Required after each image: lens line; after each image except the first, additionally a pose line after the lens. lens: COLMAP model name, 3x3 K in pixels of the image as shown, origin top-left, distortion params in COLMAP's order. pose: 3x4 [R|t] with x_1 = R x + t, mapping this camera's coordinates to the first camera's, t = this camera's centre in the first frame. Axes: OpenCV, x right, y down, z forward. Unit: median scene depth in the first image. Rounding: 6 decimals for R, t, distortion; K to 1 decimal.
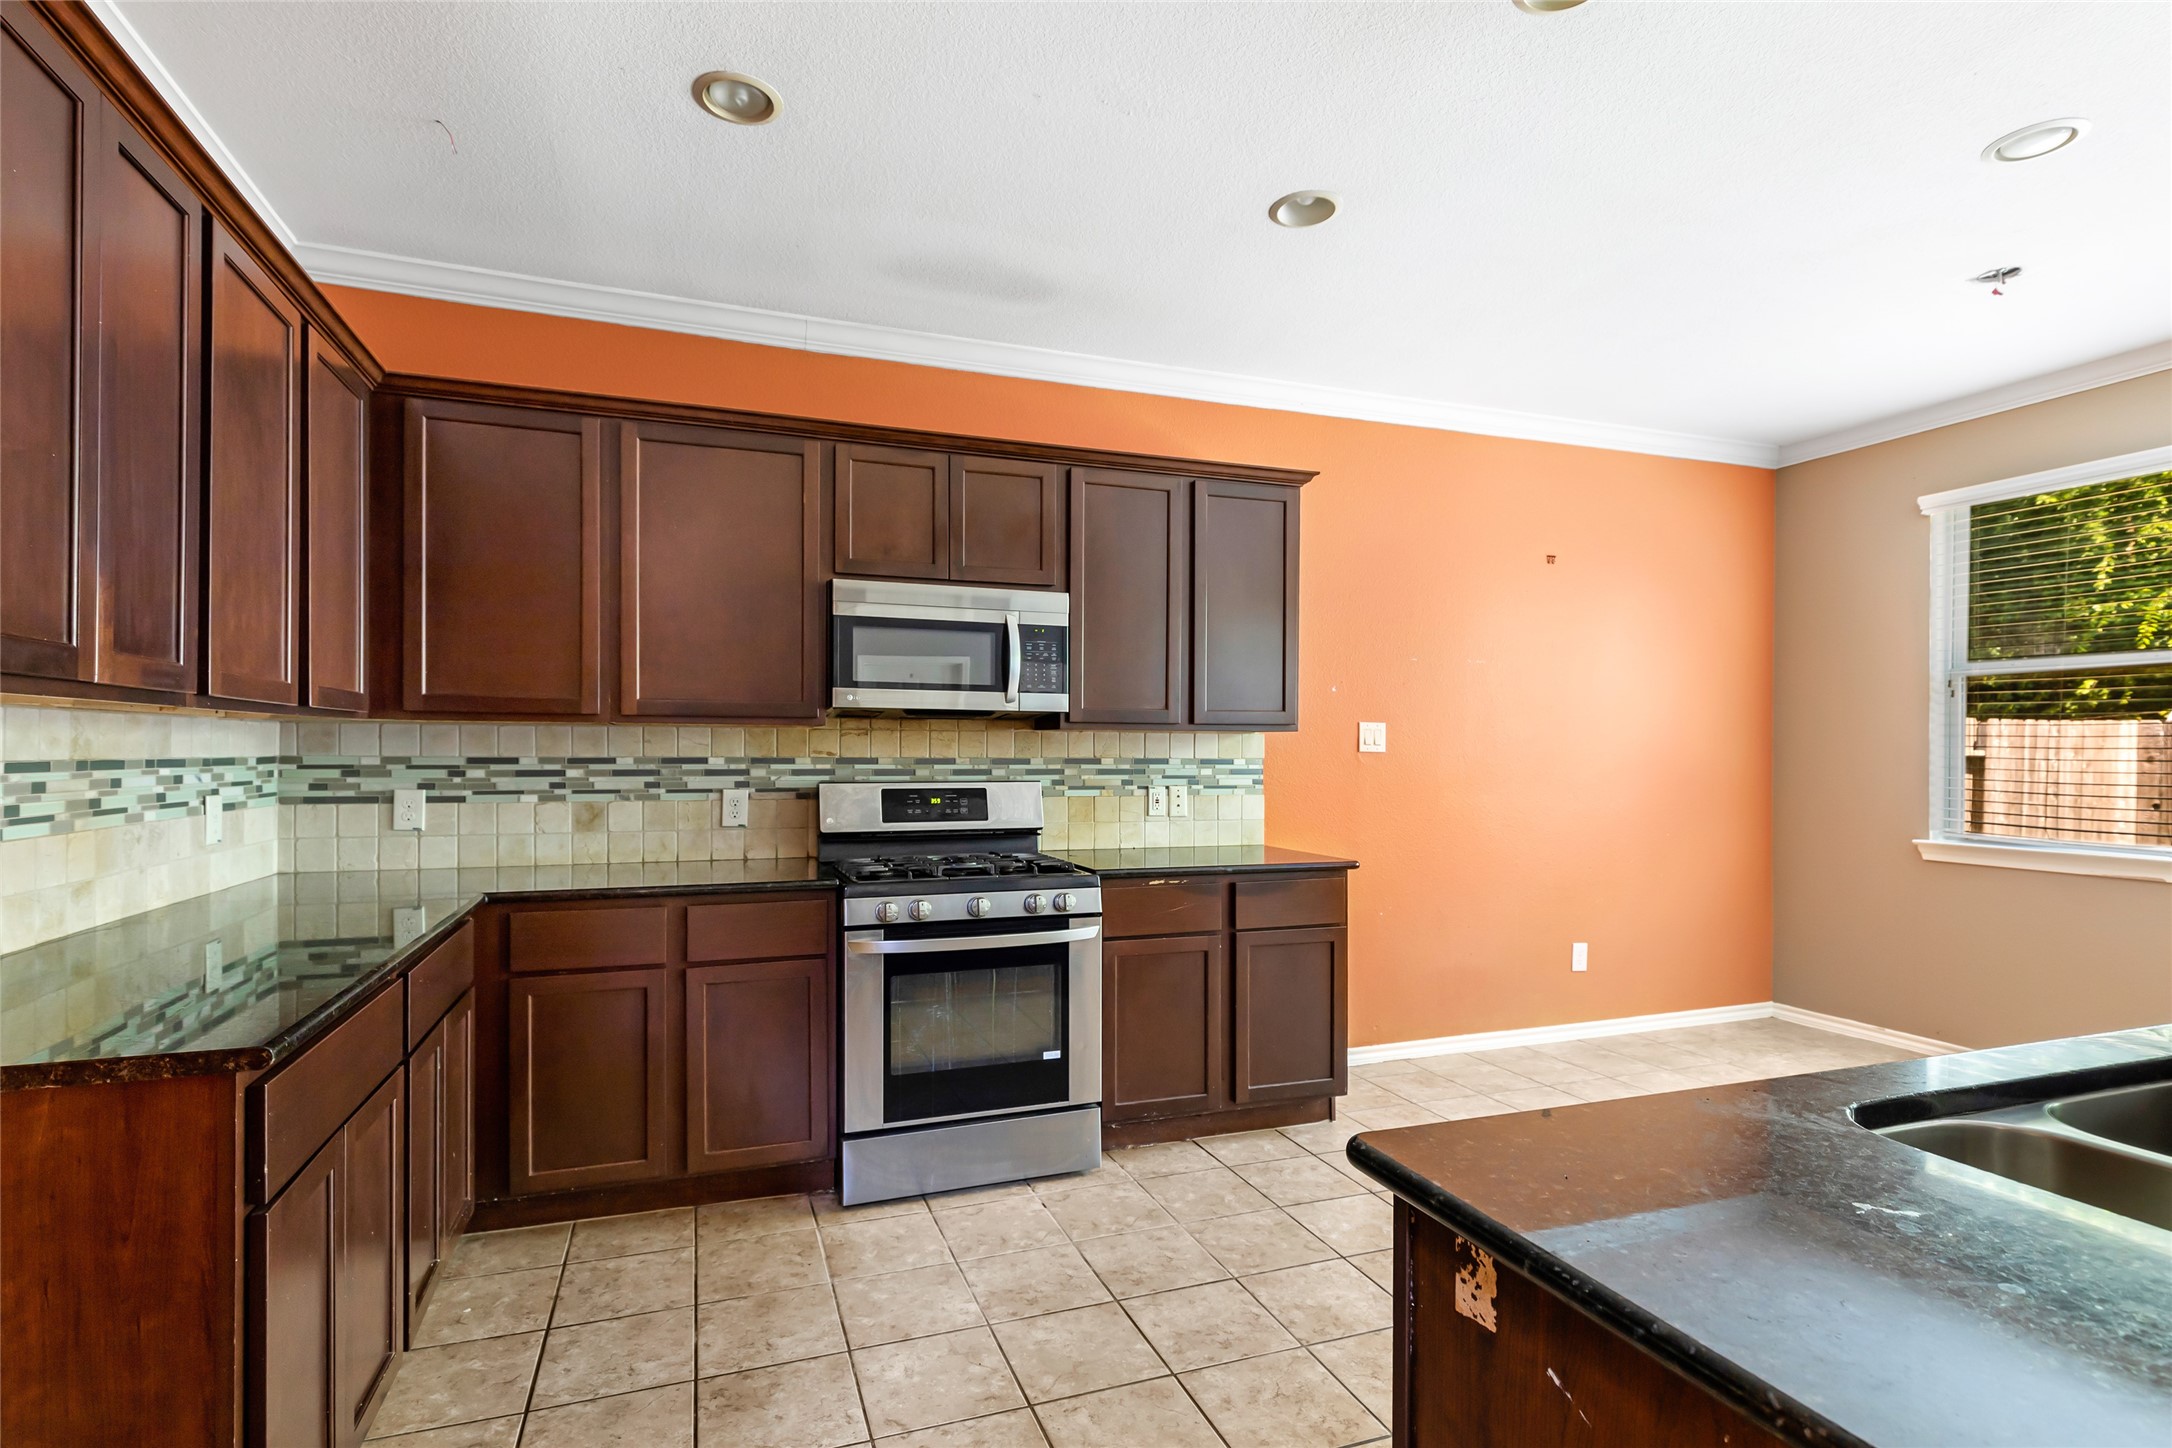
lens RADIAL K [[1019.2, 0, 1057.4], [0, 1019.2, 750.7], [0, 0, 1]] dist [0.001472, 0.000076]
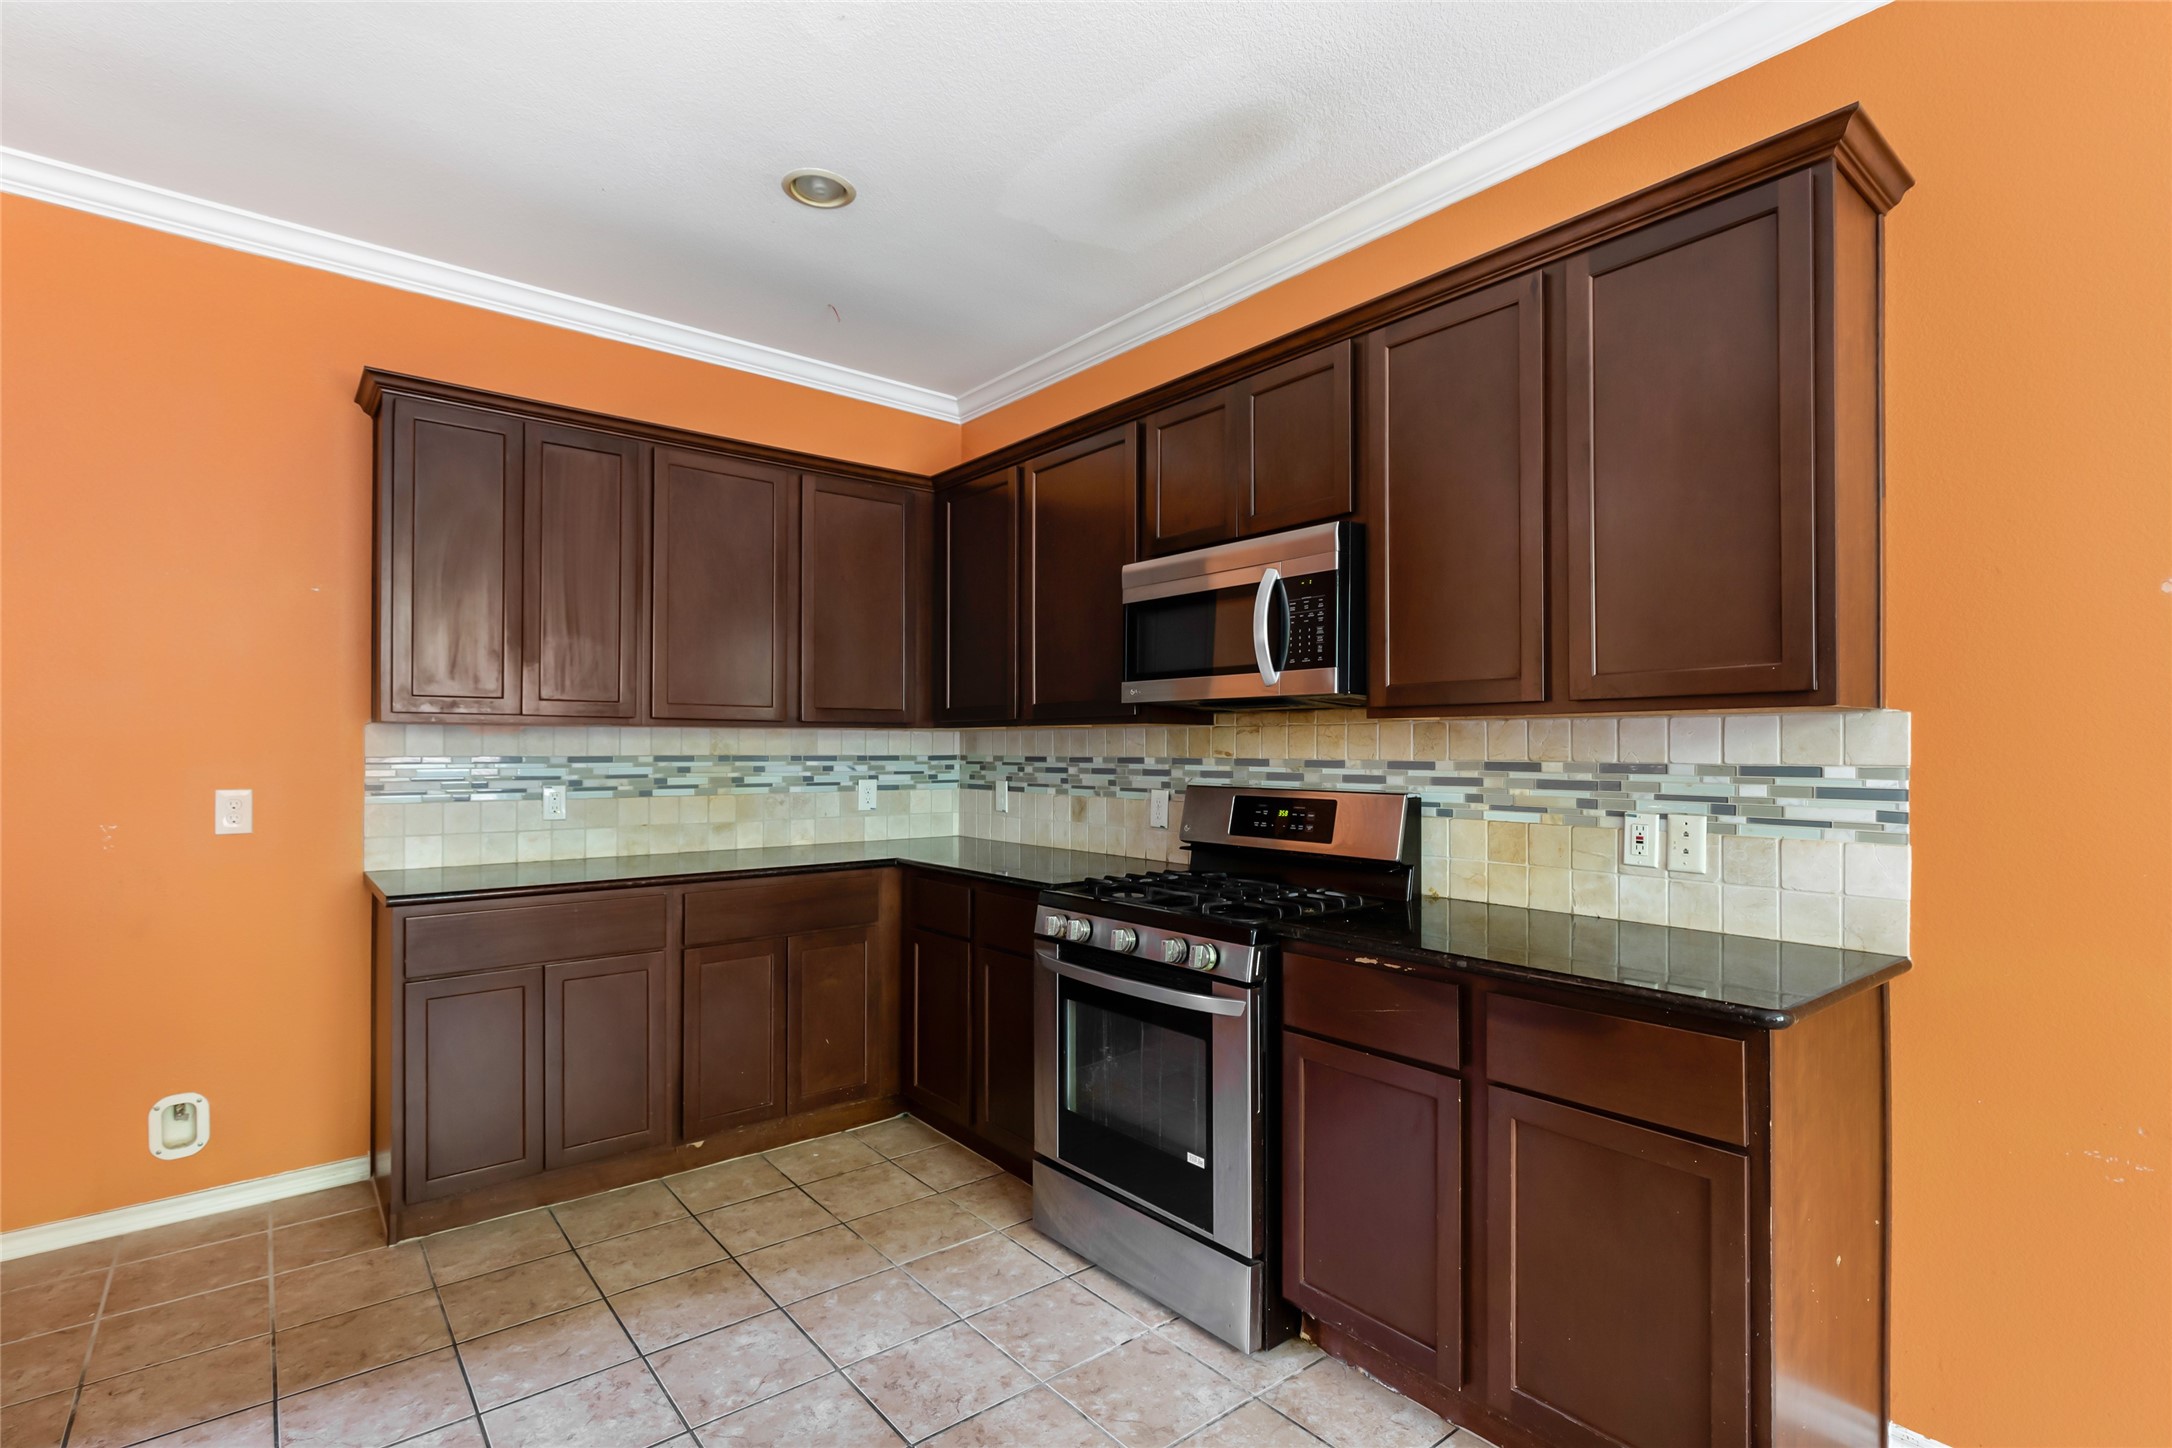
lens RADIAL K [[1034.9, 0, 1102.7], [0, 1034.9, 740.2], [0, 0, 1]] dist [-0.001394, -0.000622]
pose [[0.349041, -0.011431, -0.937038, 0.611649], [-0.000948, 0.999921, -0.012551, 0.002619], [0.937107, 0.005269, 0.349003, 0.607018]]
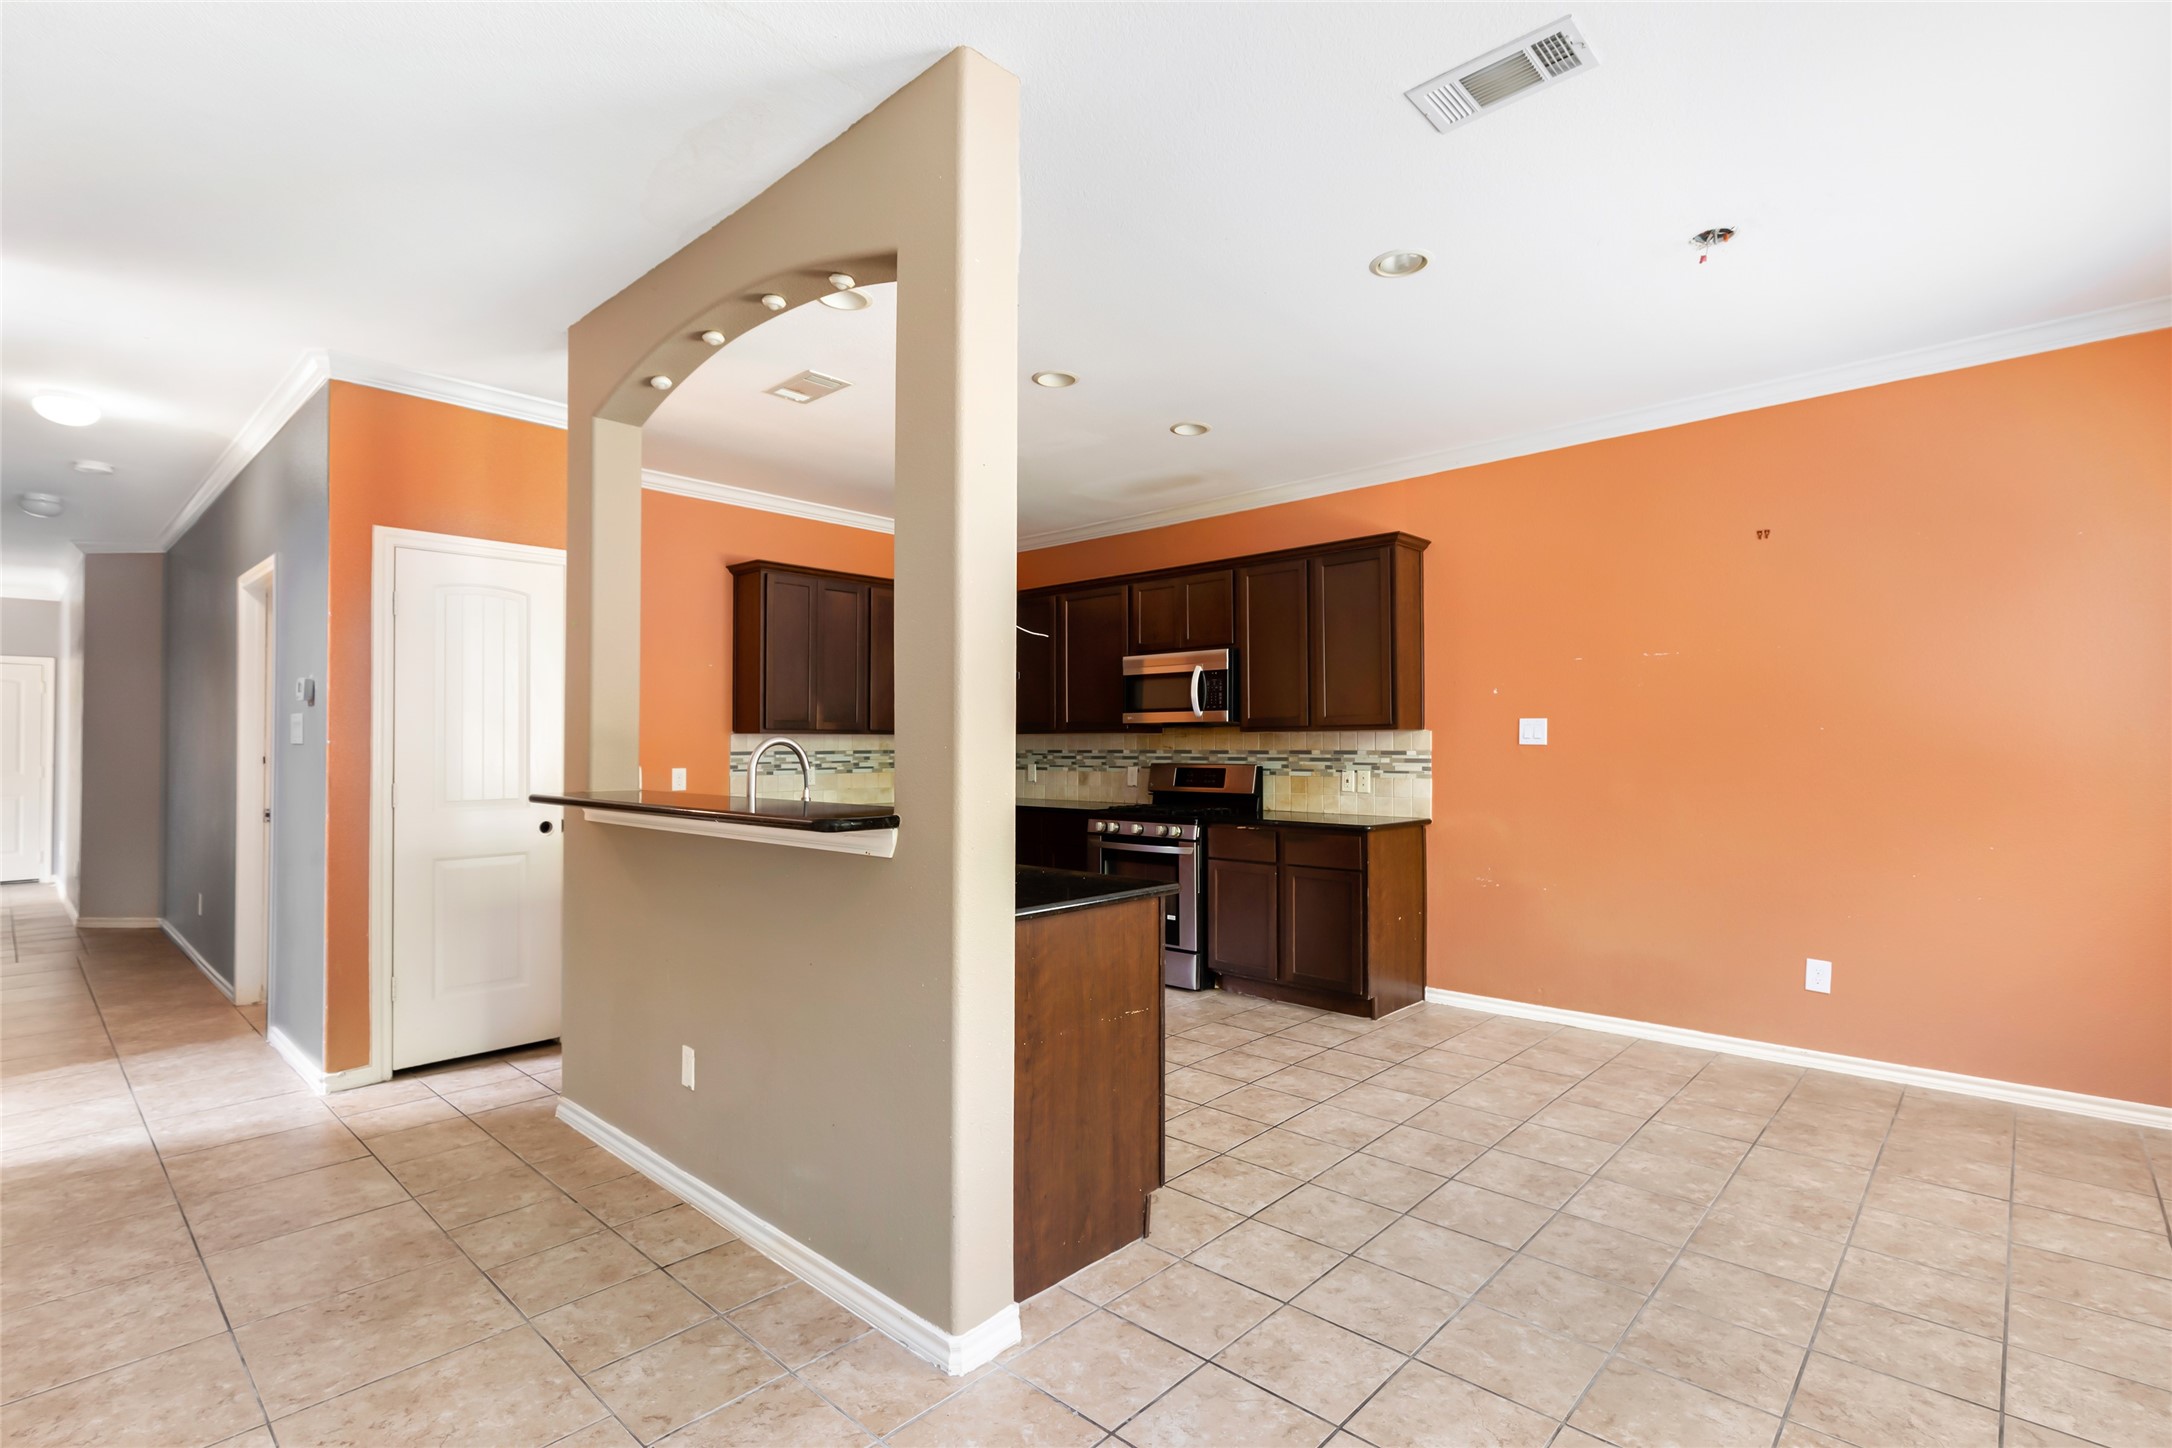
lens RADIAL K [[1015.7, 0, 1102.3], [0, 1015.7, 729.1], [0, 0, 1]] dist [-0.000839, 0.000309]
pose [[0.471481, -0.019630, -0.881658, 1.351216], [0.004106, 0.999790, -0.020064, 0.005826], [0.881867, 0.005840, 0.471463, 0.055397]]
